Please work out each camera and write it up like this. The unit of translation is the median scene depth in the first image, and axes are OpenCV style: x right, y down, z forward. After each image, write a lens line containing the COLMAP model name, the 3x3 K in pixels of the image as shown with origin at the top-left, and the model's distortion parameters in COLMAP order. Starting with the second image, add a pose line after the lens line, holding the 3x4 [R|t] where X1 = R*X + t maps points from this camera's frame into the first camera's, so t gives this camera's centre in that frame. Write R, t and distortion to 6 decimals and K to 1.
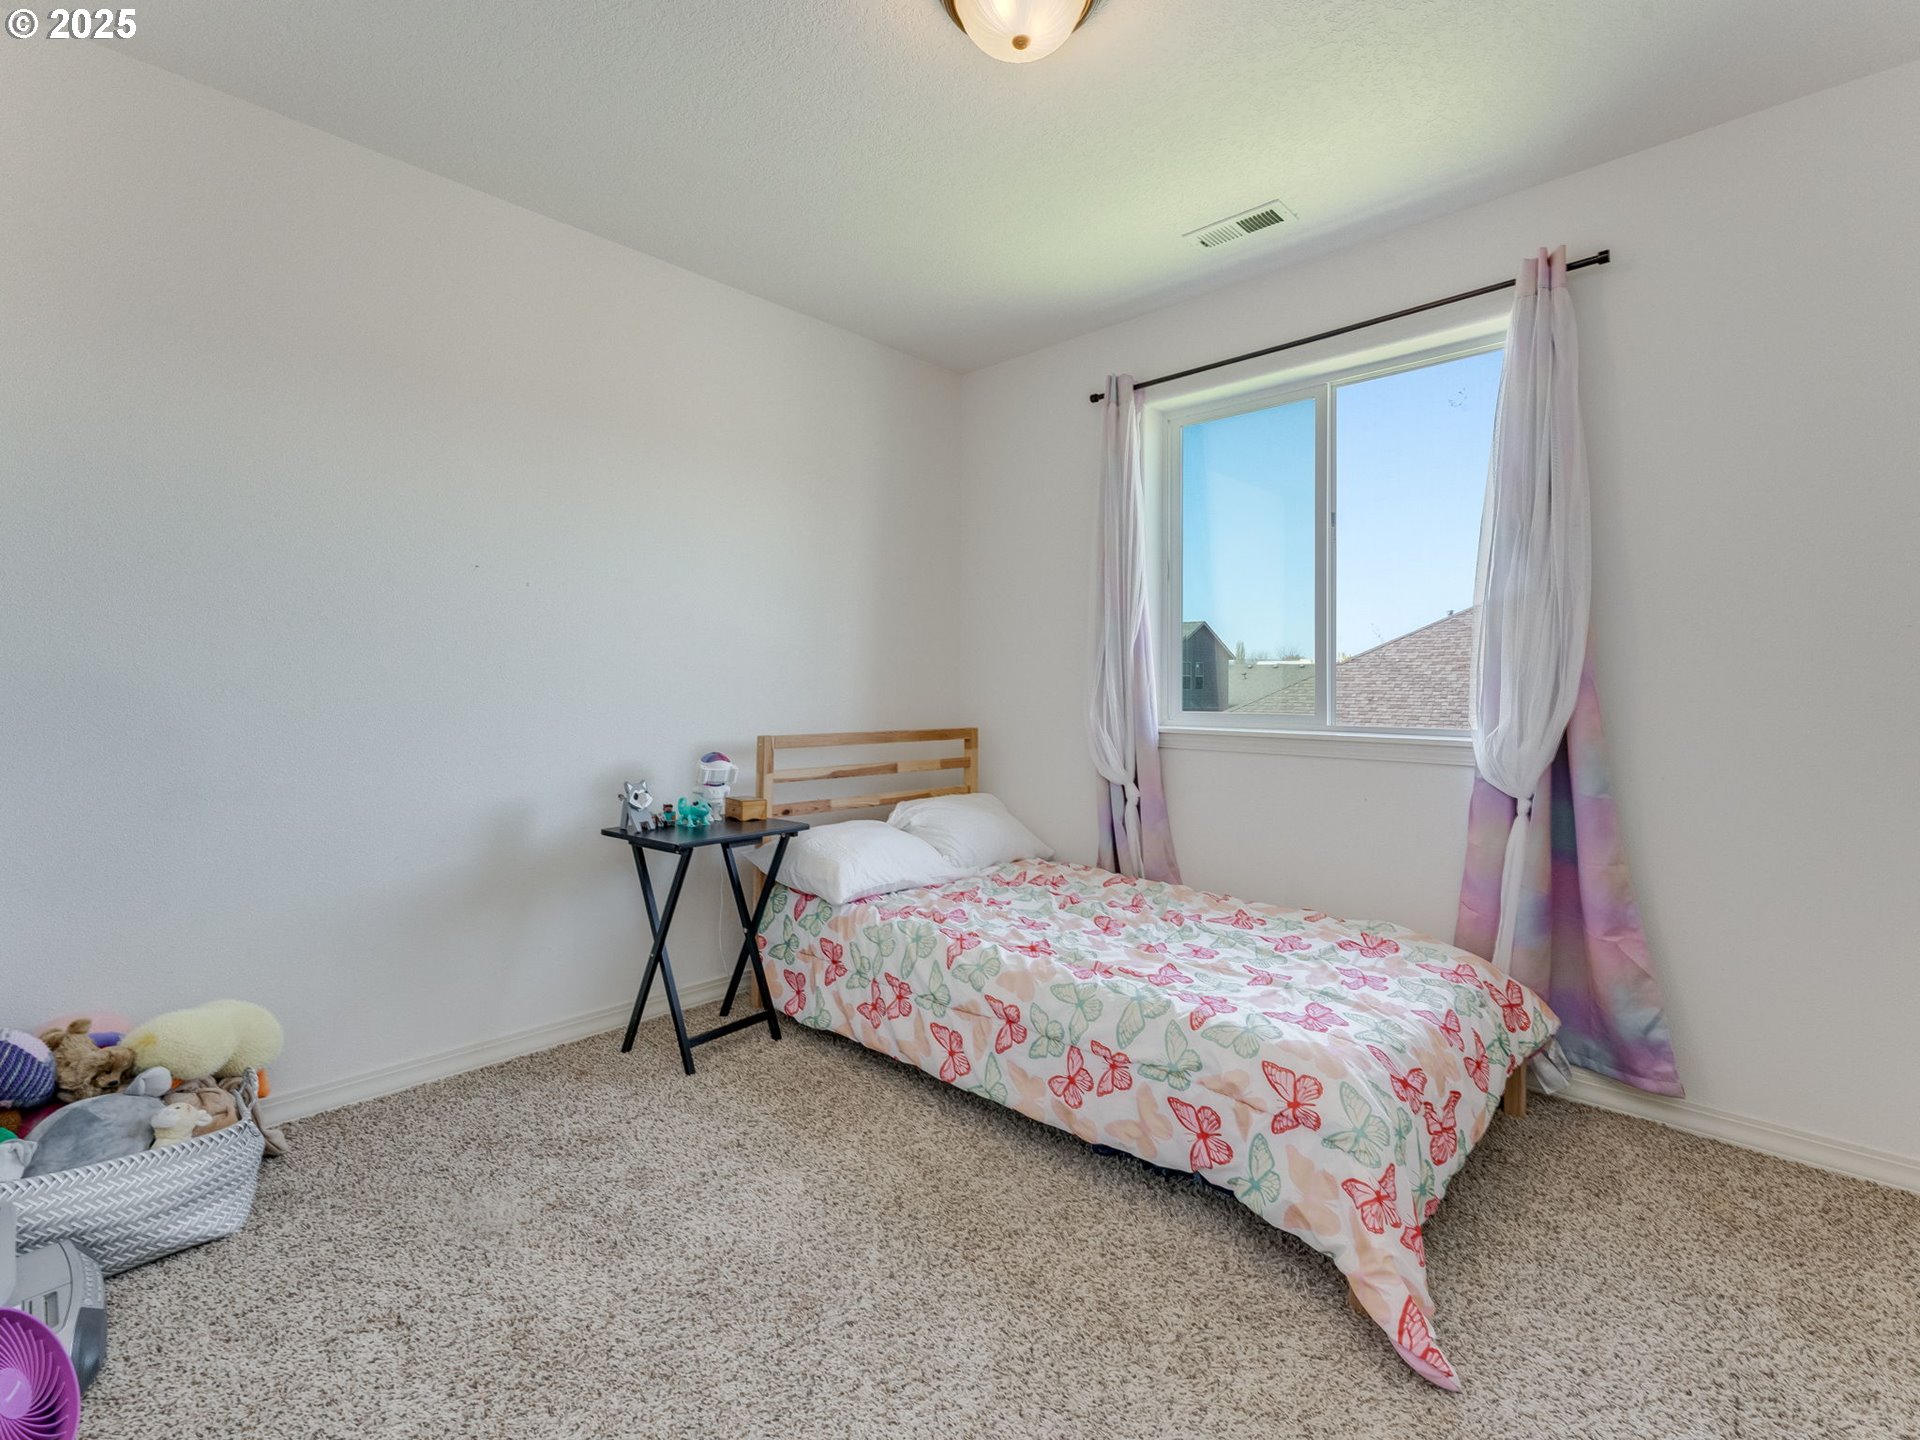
lens RADIAL K [[910.4, 0, 959.3], [0, 910.4, 689.6], [0, 0, 1]] dist [0.000594, 0.000163]
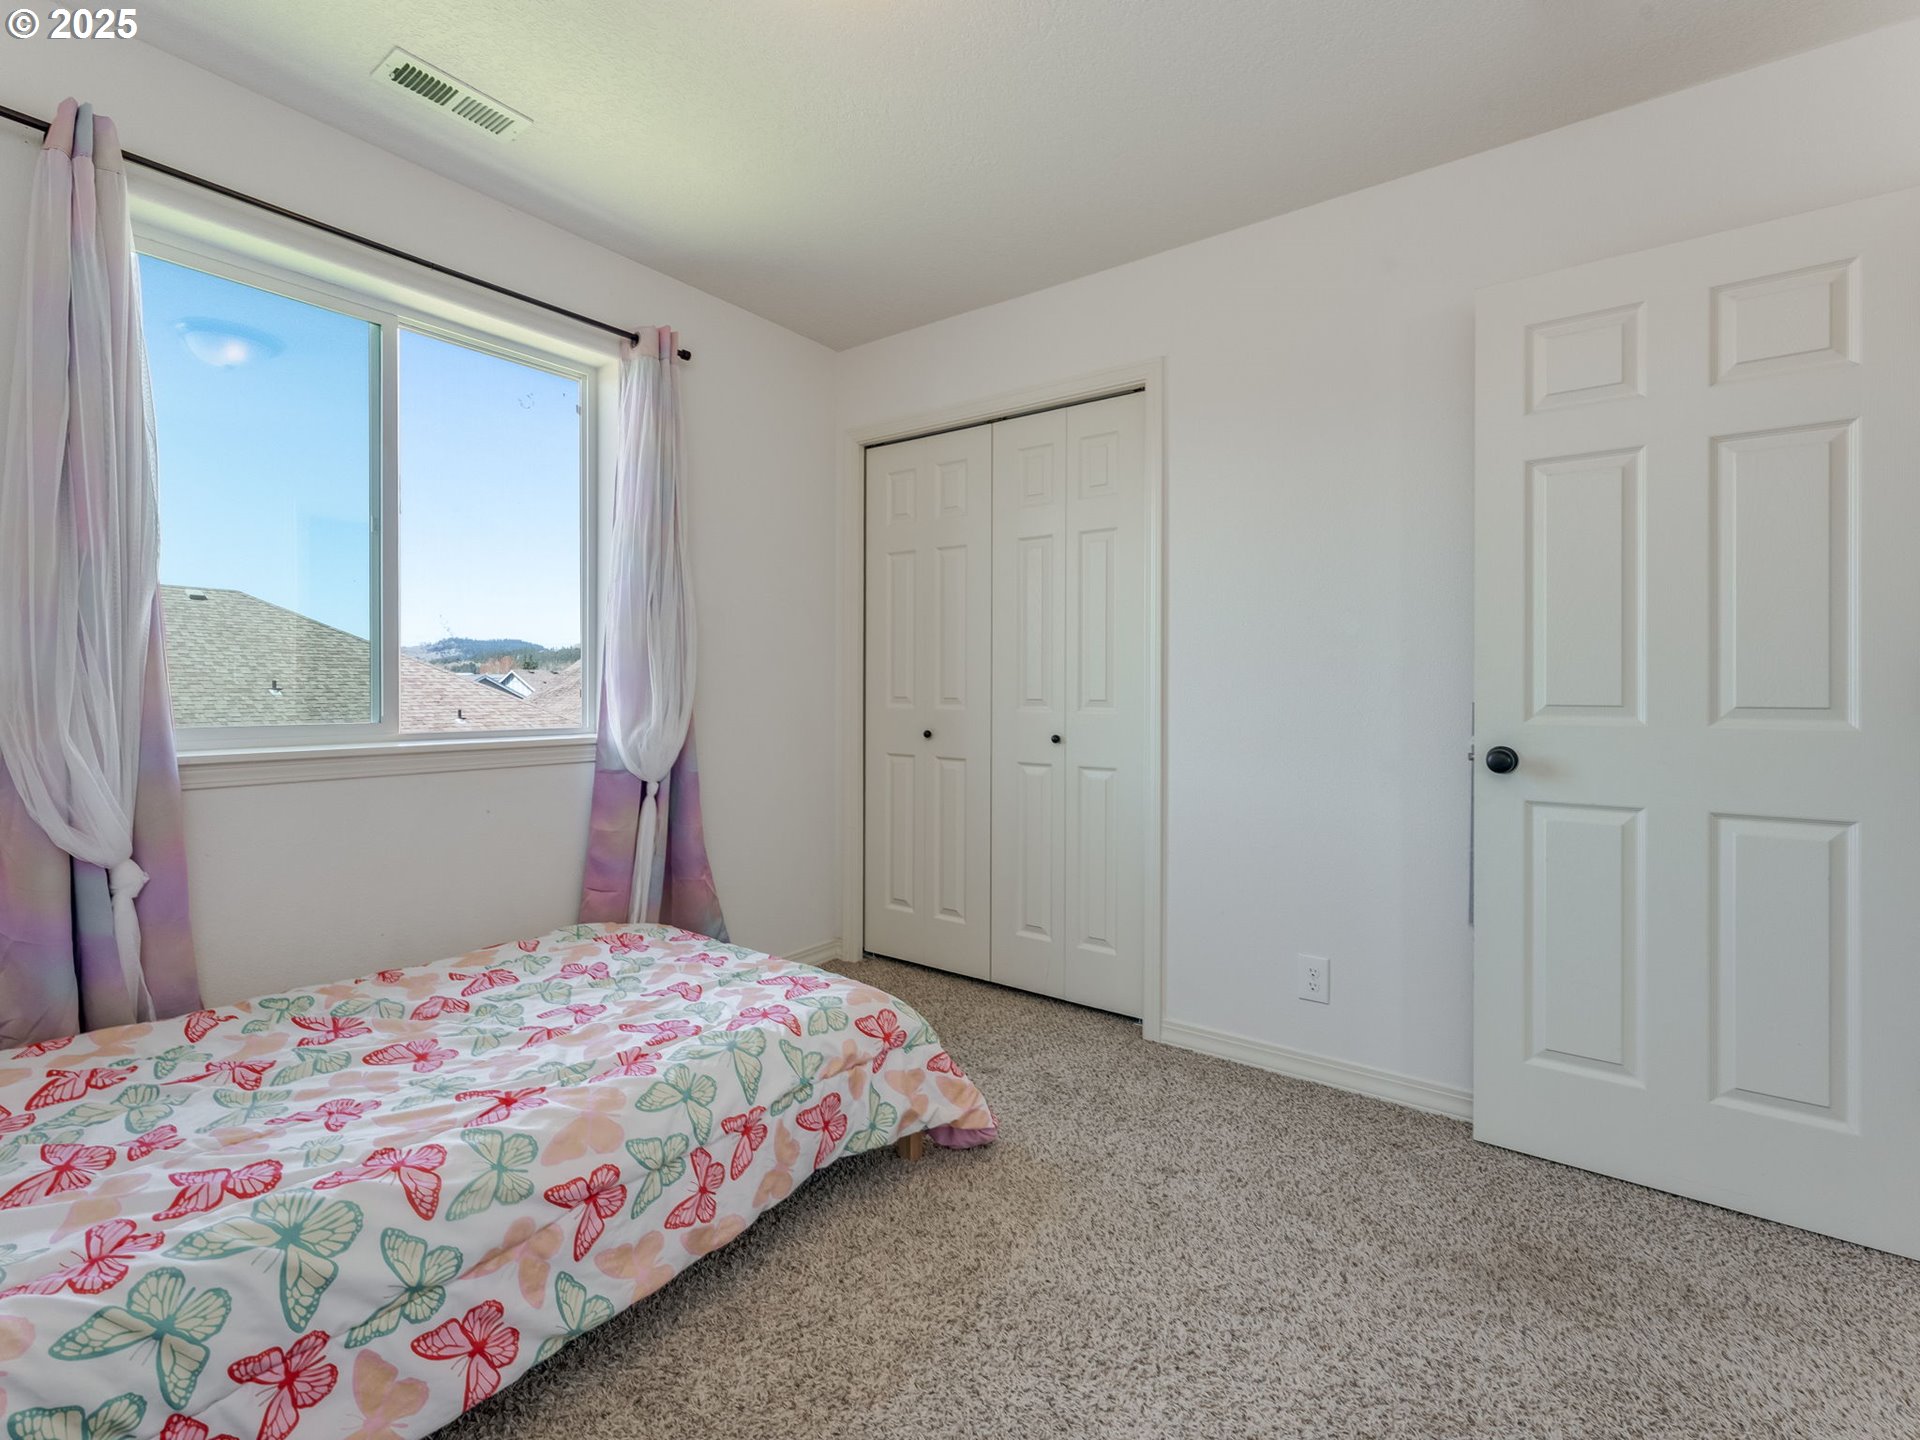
lens RADIAL K [[873.4, 0, 966.2], [0, 873.4, 700.8], [0, 0, 1]] dist [0.001507, 0.000132]
pose [[-0.142827, -0.018595, 0.989573, -0.585202], [0.000607, 0.999822, 0.018875, -0.006504], [-0.989748, 0.003296, -0.142790, 0.797477]]
